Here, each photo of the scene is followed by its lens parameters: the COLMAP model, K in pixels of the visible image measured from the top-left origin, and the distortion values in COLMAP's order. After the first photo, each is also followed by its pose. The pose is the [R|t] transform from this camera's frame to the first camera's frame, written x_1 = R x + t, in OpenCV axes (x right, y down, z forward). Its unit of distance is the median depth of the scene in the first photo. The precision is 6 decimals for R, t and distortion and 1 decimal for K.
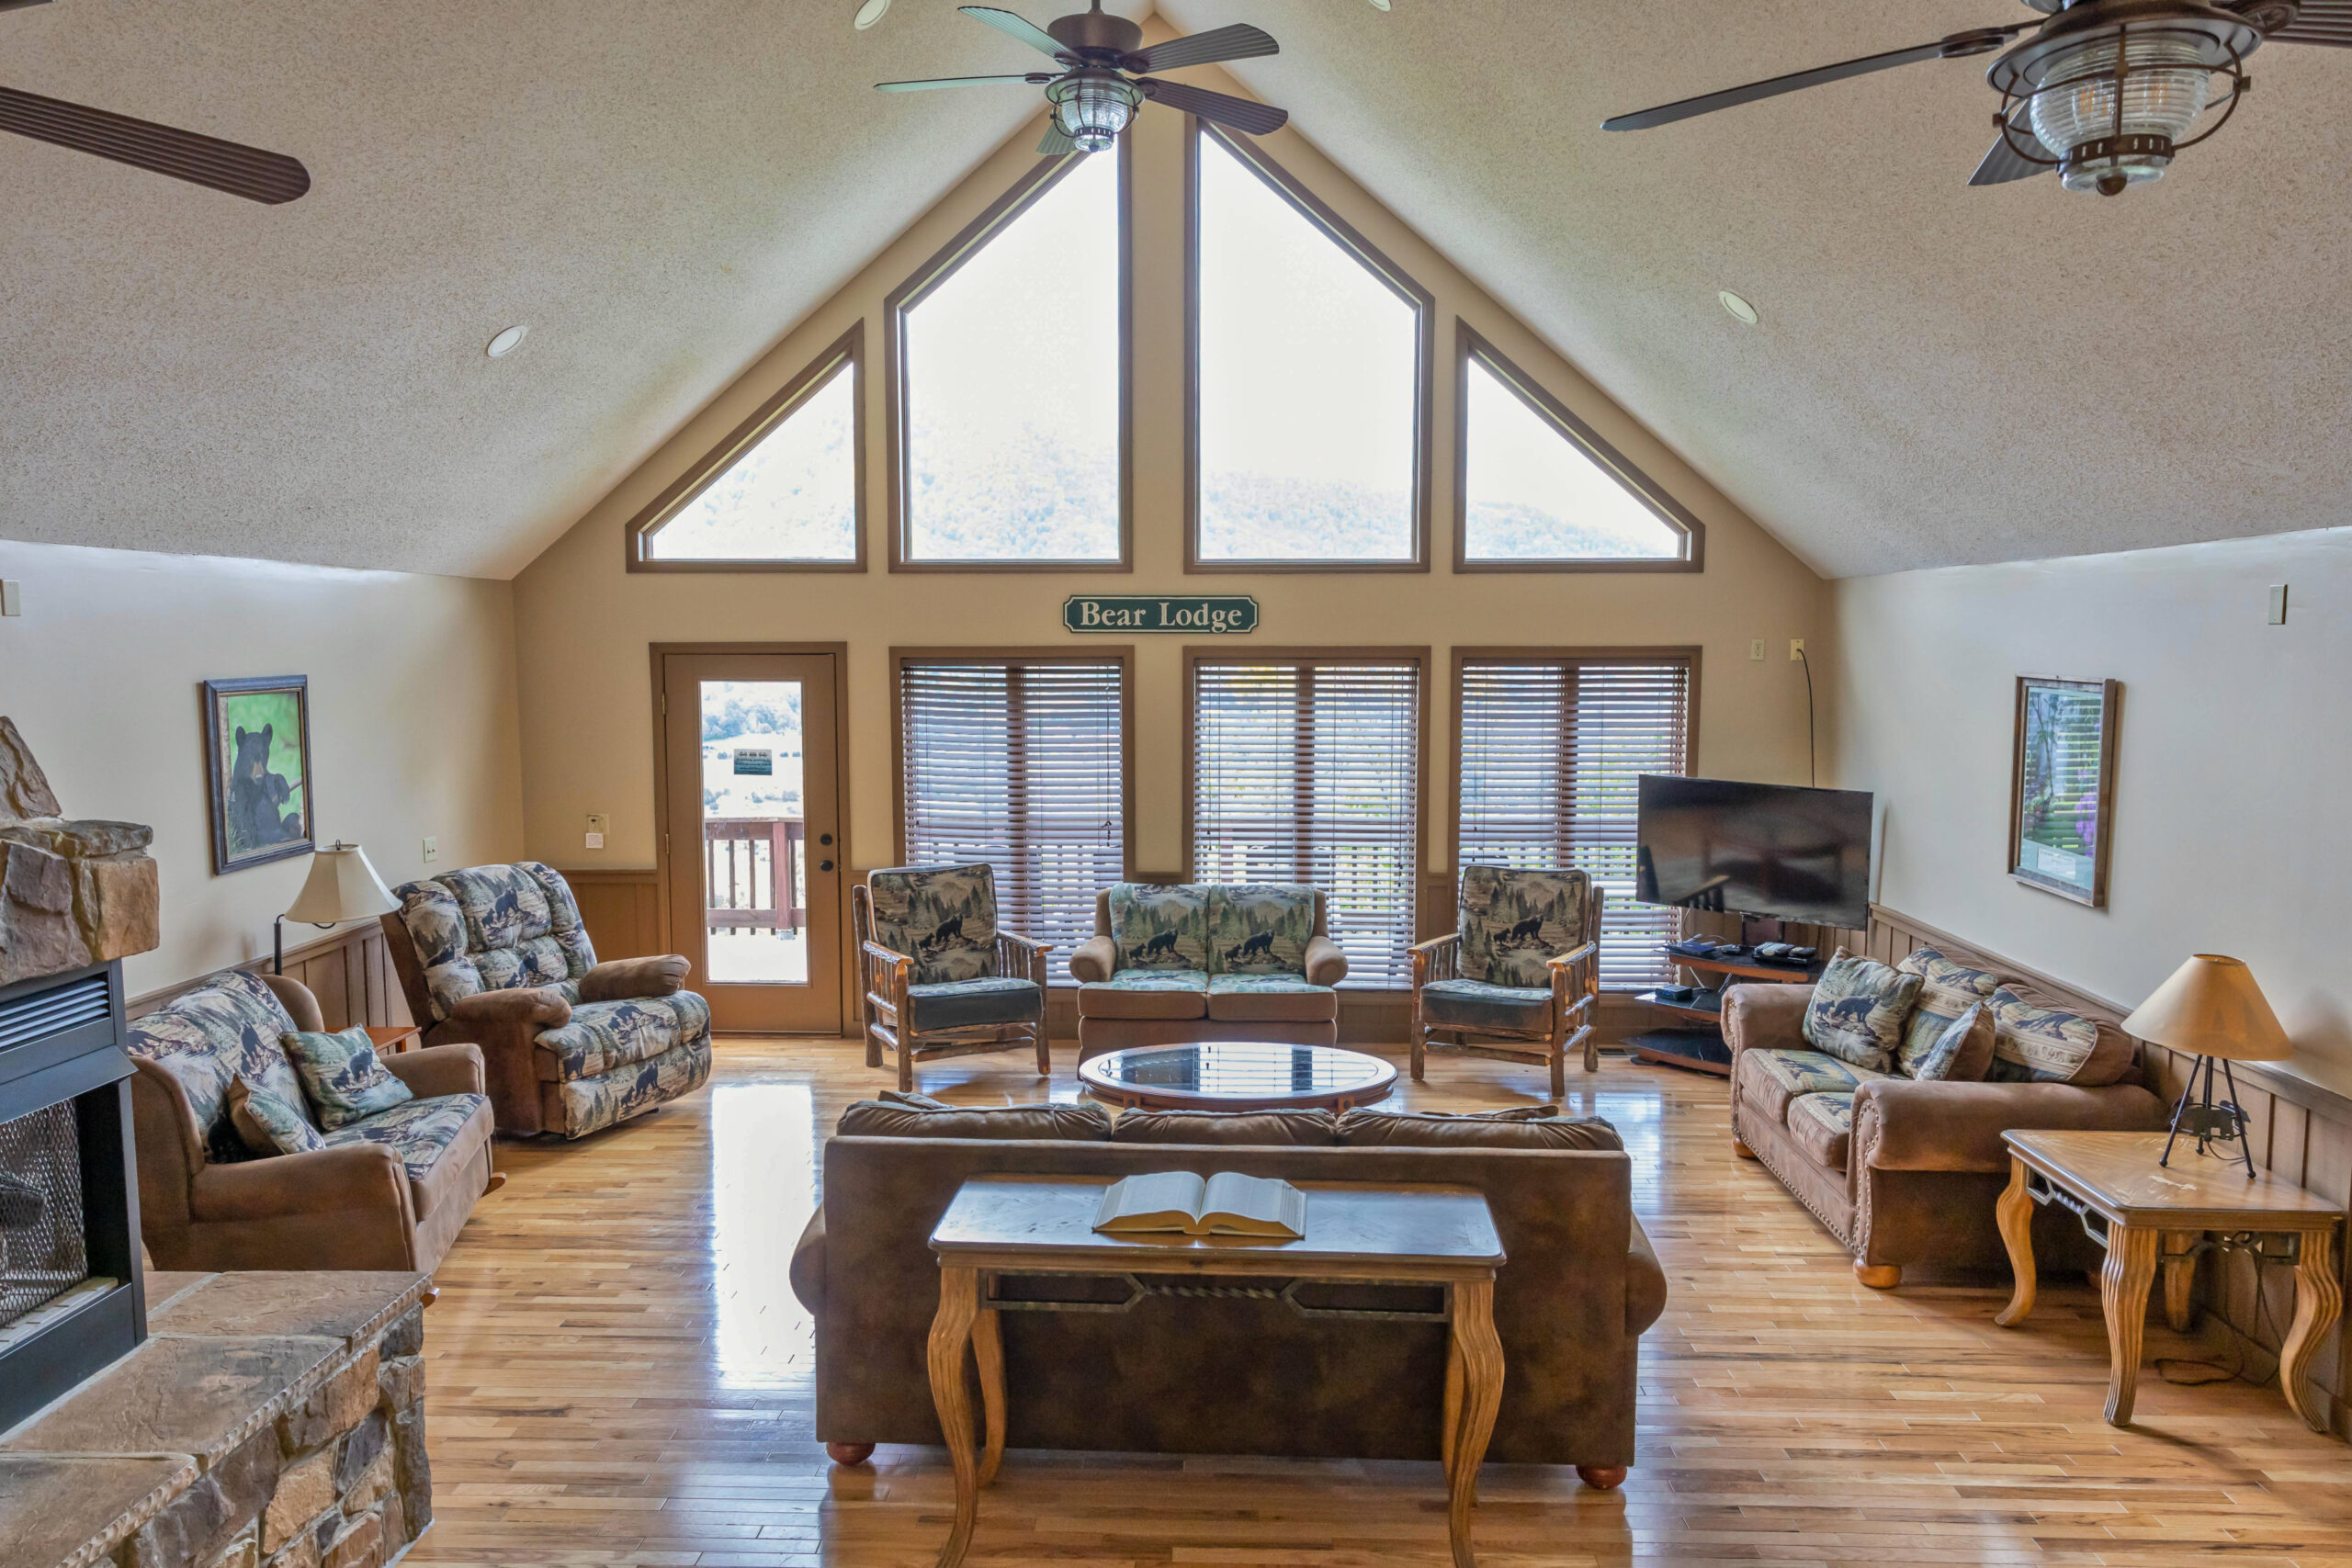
lens RADIAL K [[1627.6, 0, 1142.1], [0, 1627.6, 789.0], [0, 0, 1]] dist [-0.109435, 0.087920]
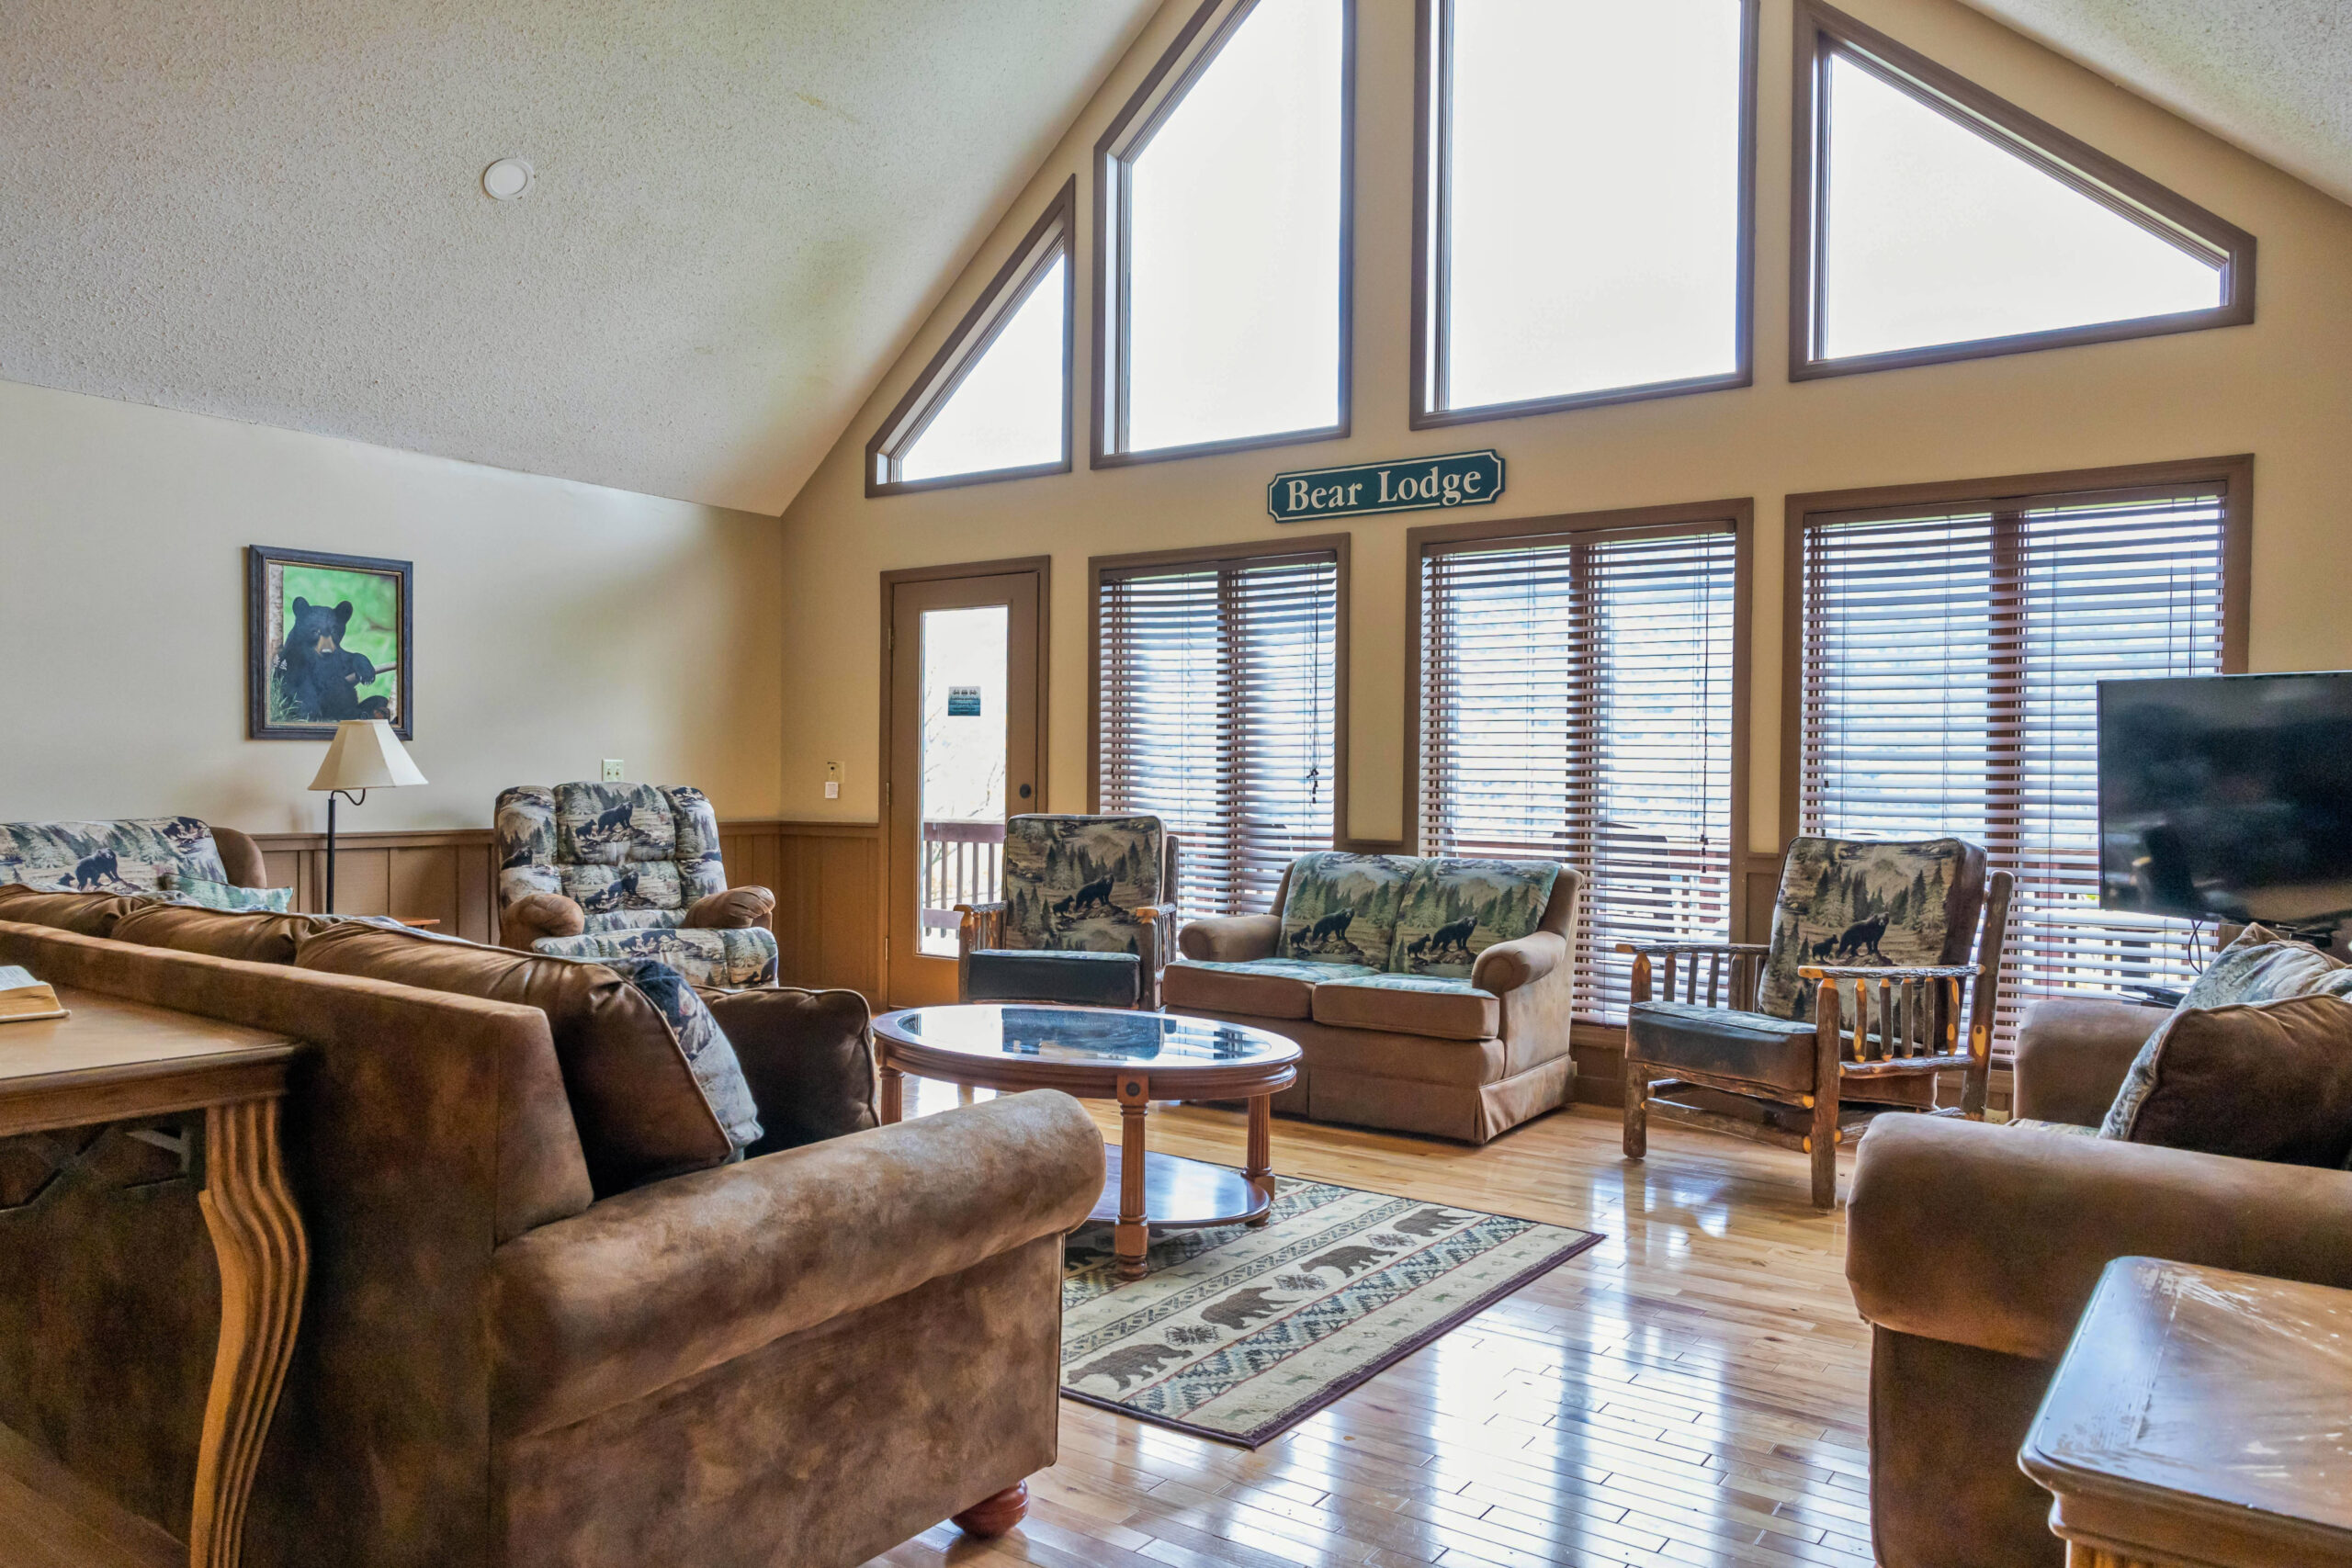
lens RADIAL K [[1643.6, 0, 1069.5], [0, 1643.6, 780.8], [0, 0, 1]] dist [-0.040341, 0.000131]
pose [[0.823067, 0.017139, -0.567686, 0.328327], [-0.068309, 0.995276, -0.068990, 0.088363], [0.563822, 0.095562, 0.820349, 0.329373]]
